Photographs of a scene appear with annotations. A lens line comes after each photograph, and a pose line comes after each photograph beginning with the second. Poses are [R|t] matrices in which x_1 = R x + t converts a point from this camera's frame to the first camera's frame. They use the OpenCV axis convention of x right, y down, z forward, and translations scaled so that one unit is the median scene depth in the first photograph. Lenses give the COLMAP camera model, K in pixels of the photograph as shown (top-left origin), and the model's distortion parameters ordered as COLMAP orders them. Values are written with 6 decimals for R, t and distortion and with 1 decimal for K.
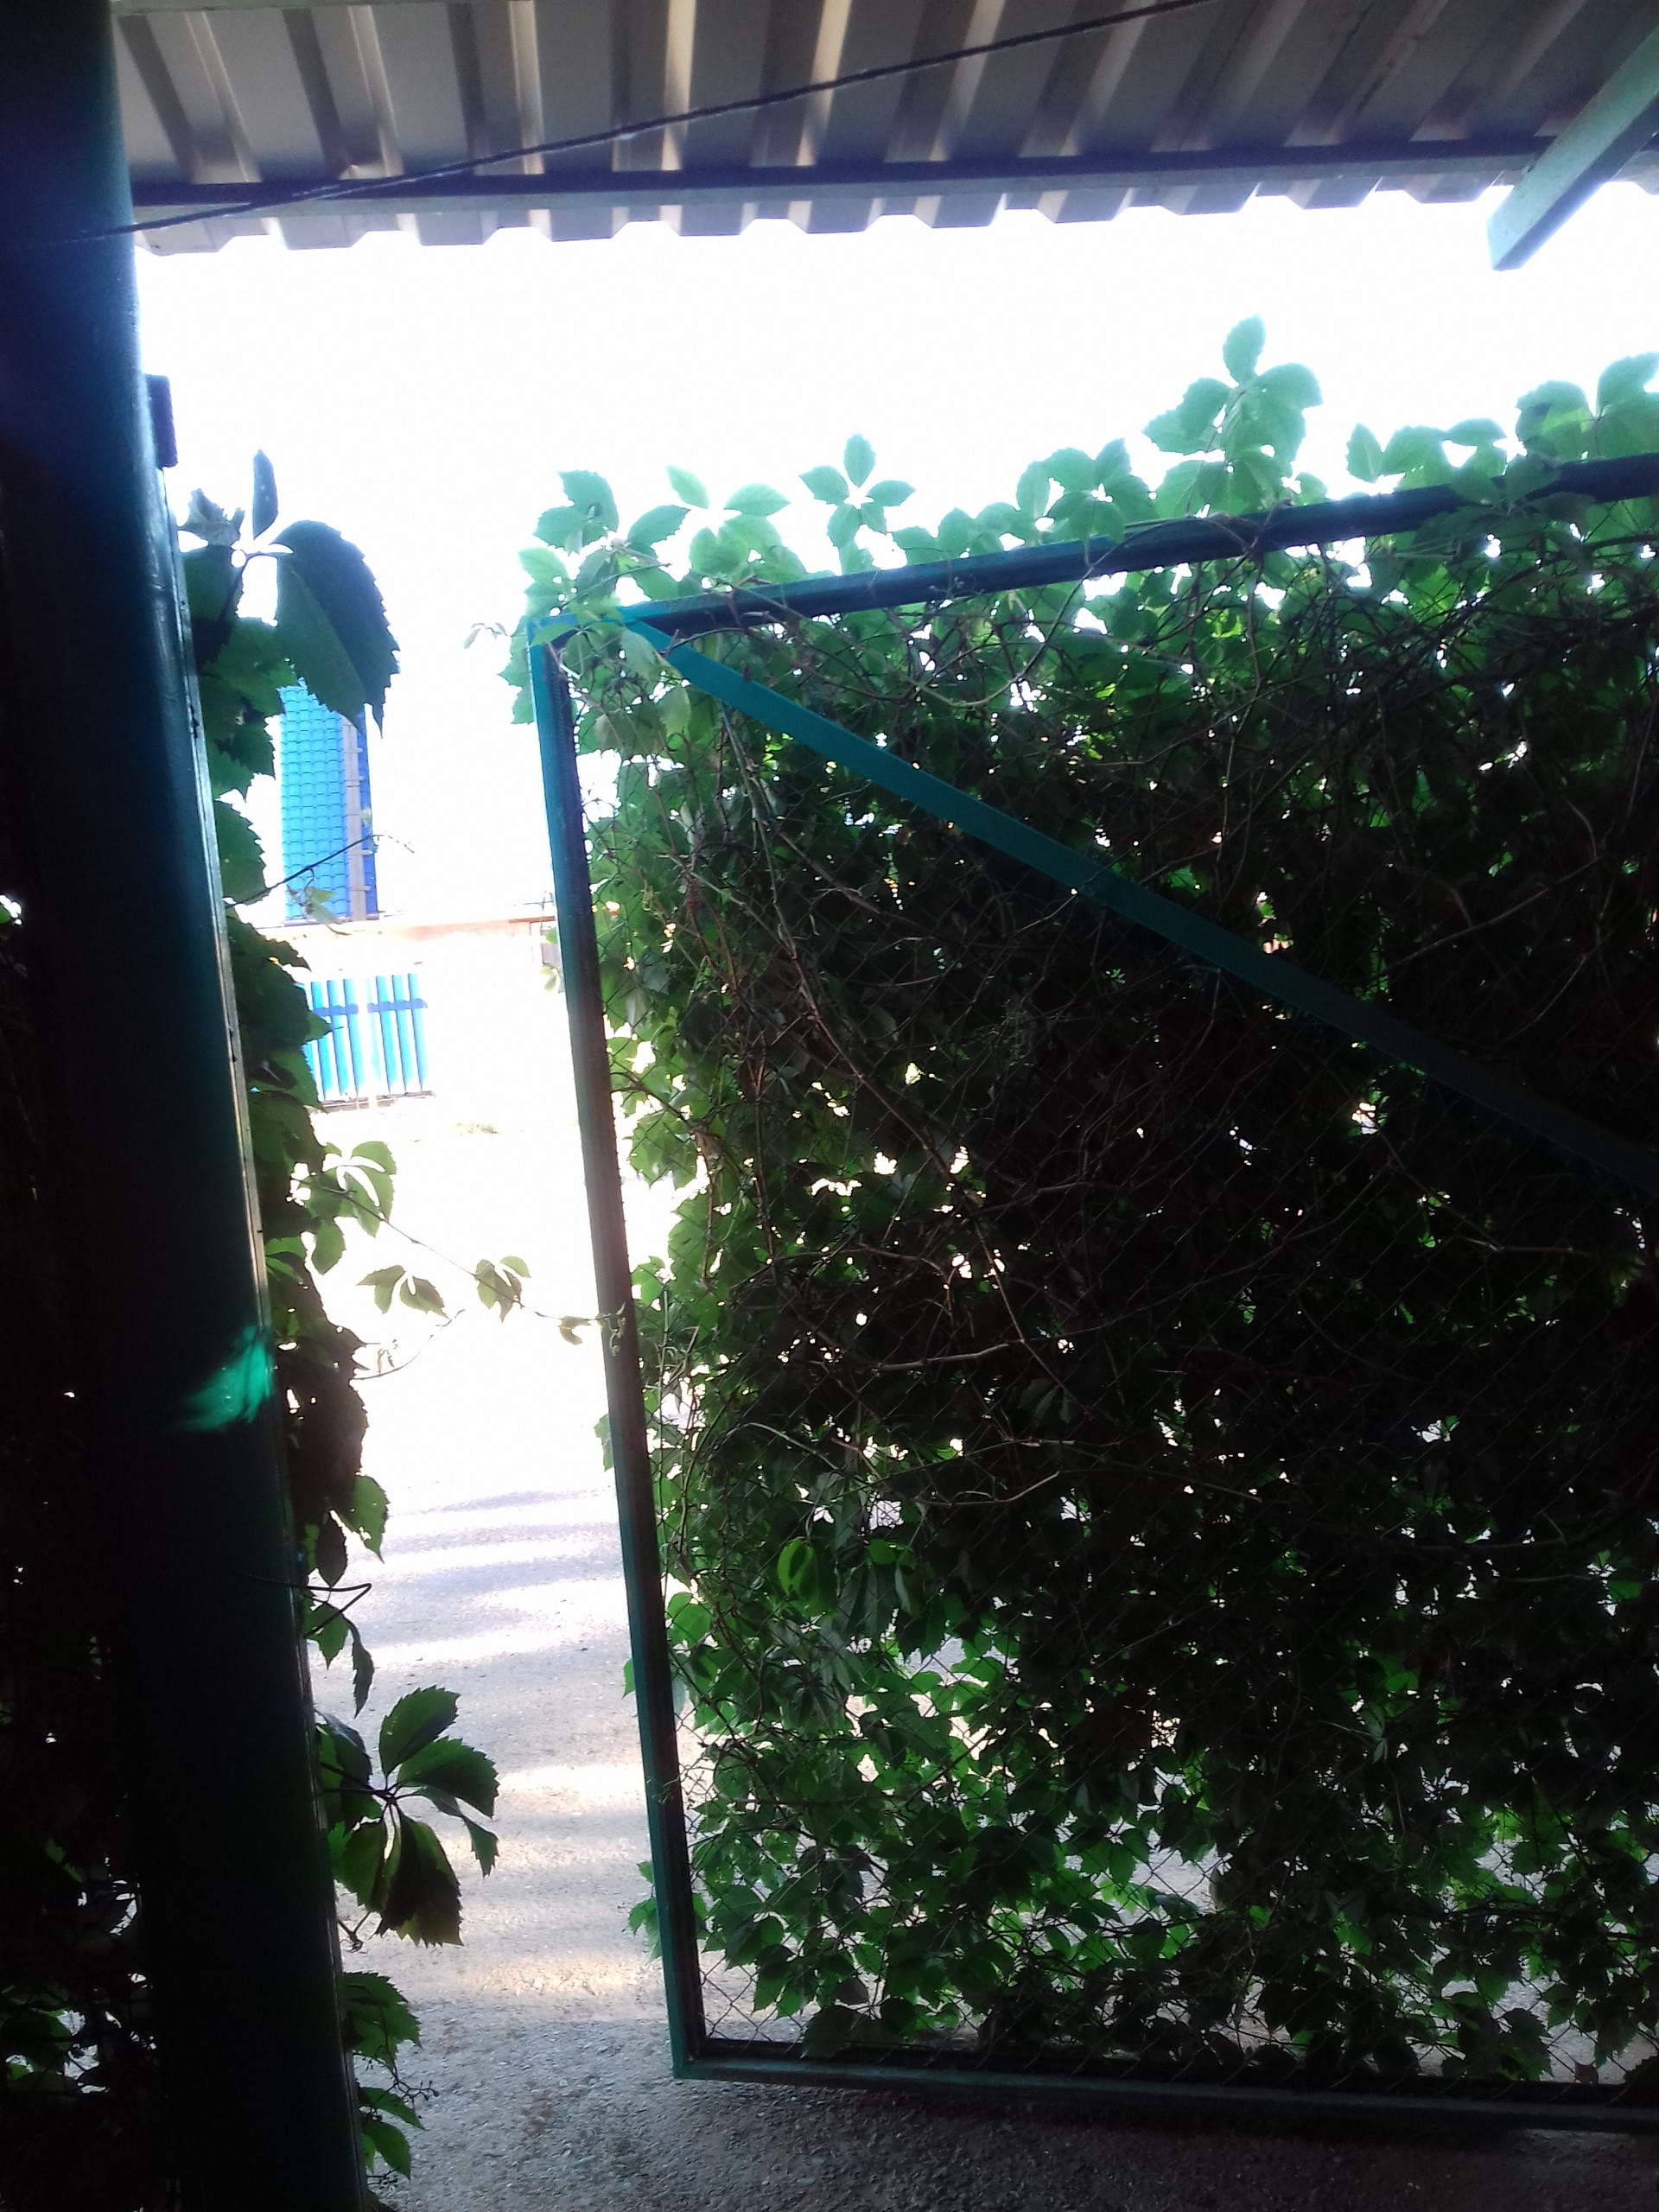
lens RADIAL K [[2015.7, 0, 839.5], [0, 2015.7, 1185.3], [0, 0, 1]] dist [0.038344, 0.000000]
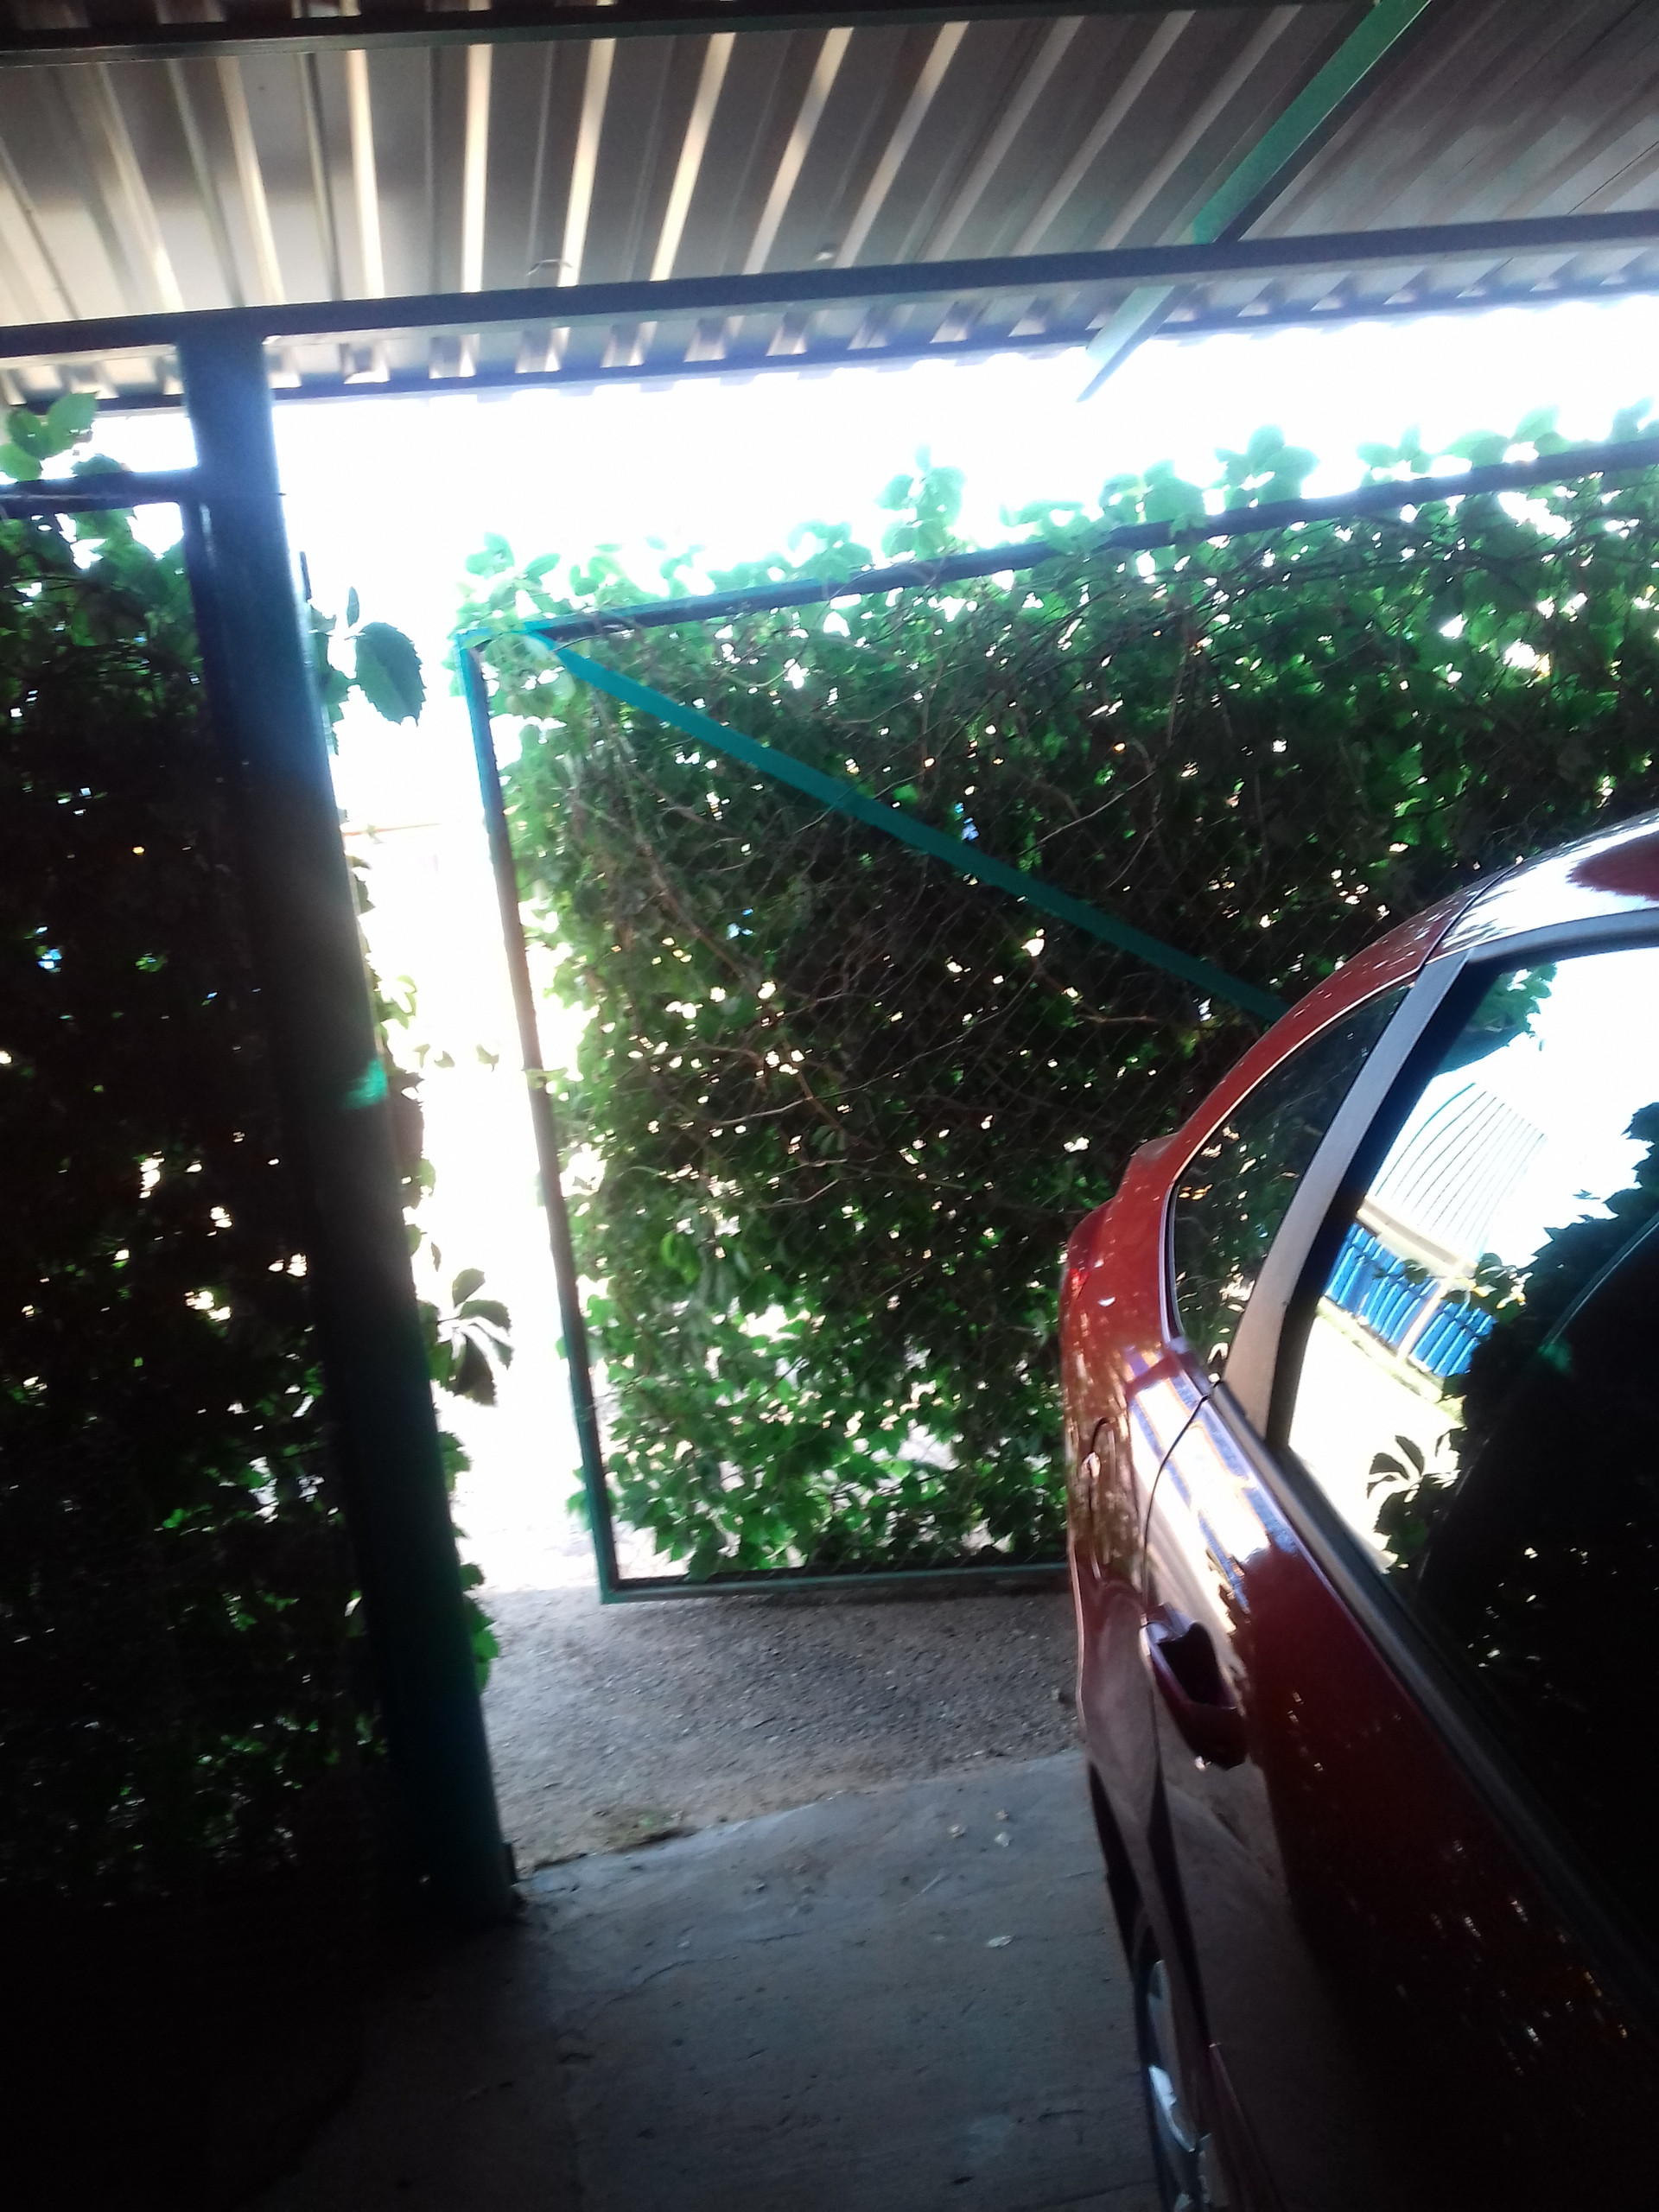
lens RADIAL K [[2015.7, 0, 829.2], [0, 2015.7, 1107.3], [0, 0, 1]] dist [0.038344, 0.000000]
pose [[0.996483, -0.044692, 0.070887, -0.003848], [0.044073, 0.998975, 0.010276, 0.064831], [-0.071274, -0.007115, 0.997431, -0.501854]]
